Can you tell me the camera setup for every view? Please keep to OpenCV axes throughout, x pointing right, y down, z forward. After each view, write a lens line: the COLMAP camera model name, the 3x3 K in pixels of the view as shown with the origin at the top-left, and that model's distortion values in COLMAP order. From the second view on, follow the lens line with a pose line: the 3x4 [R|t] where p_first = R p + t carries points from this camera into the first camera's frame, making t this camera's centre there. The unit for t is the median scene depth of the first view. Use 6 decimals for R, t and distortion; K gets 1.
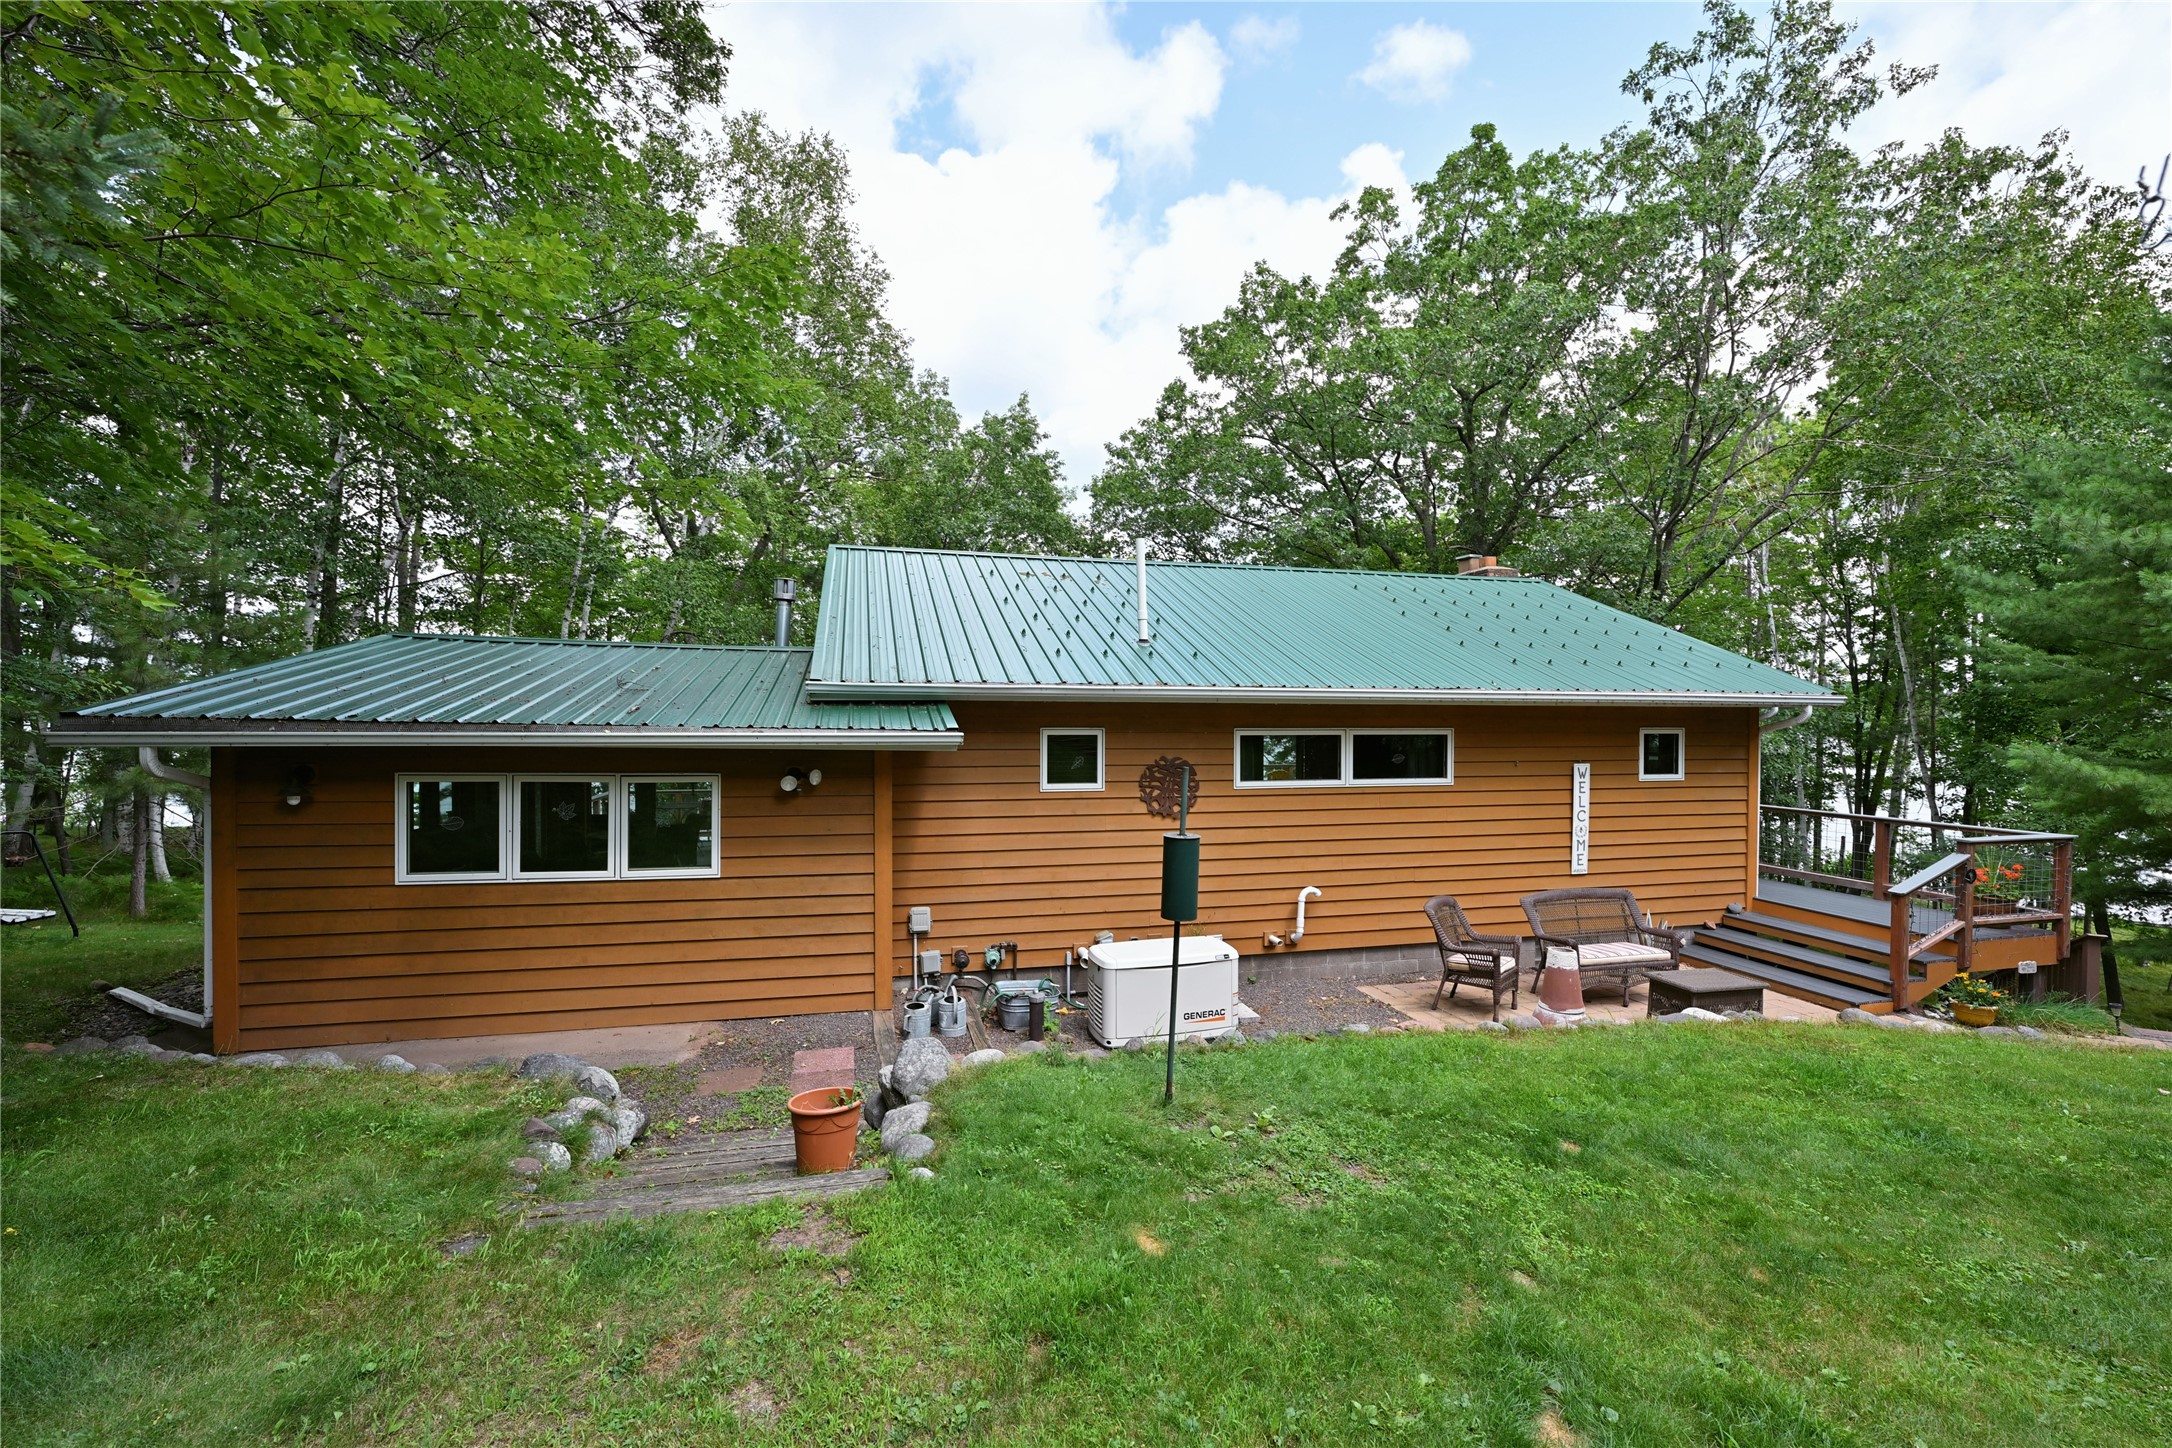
lens RADIAL K [[905.4, 0, 1086.0], [0, 905.4, 724.0], [0, 0, 1]] dist [-0.000215, -0.000175]
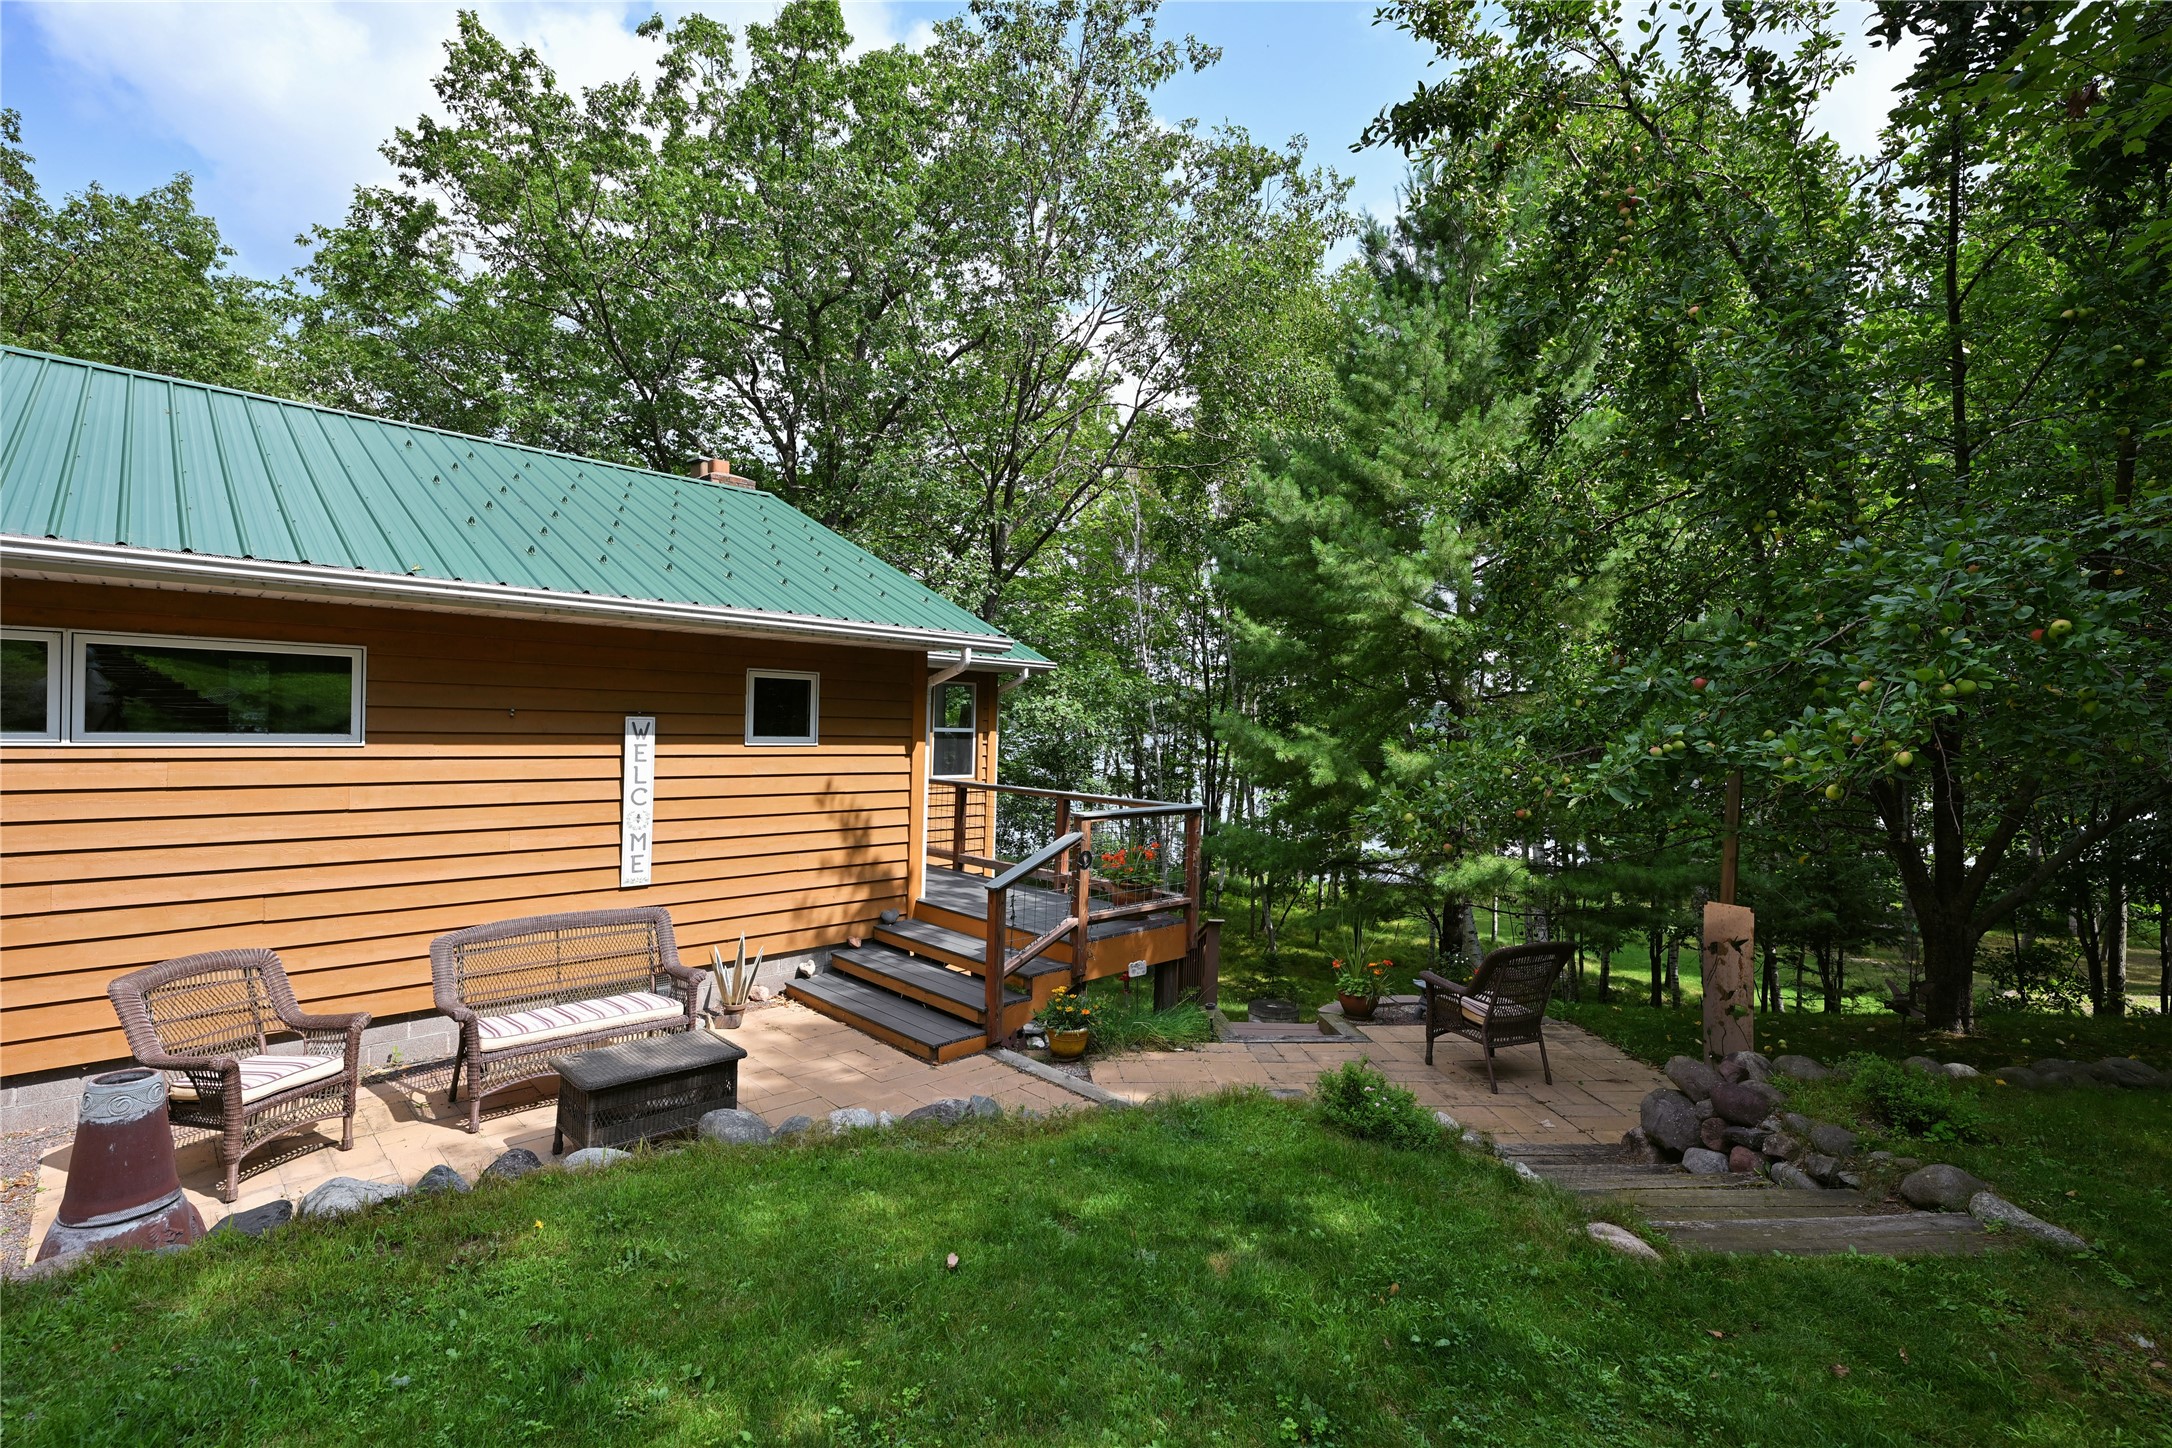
lens RADIAL K [[976.0, 0, 1086.0], [0, 976.0, 724.0], [0, 0, 1]] dist [-0.000353, 0.000053]
pose [[0.859945, 0.015280, 0.510158, 0.459448], [-0.019199, 0.999813, 0.002418, 0.040868], [-0.510026, -0.011874, 0.860077, 0.228845]]
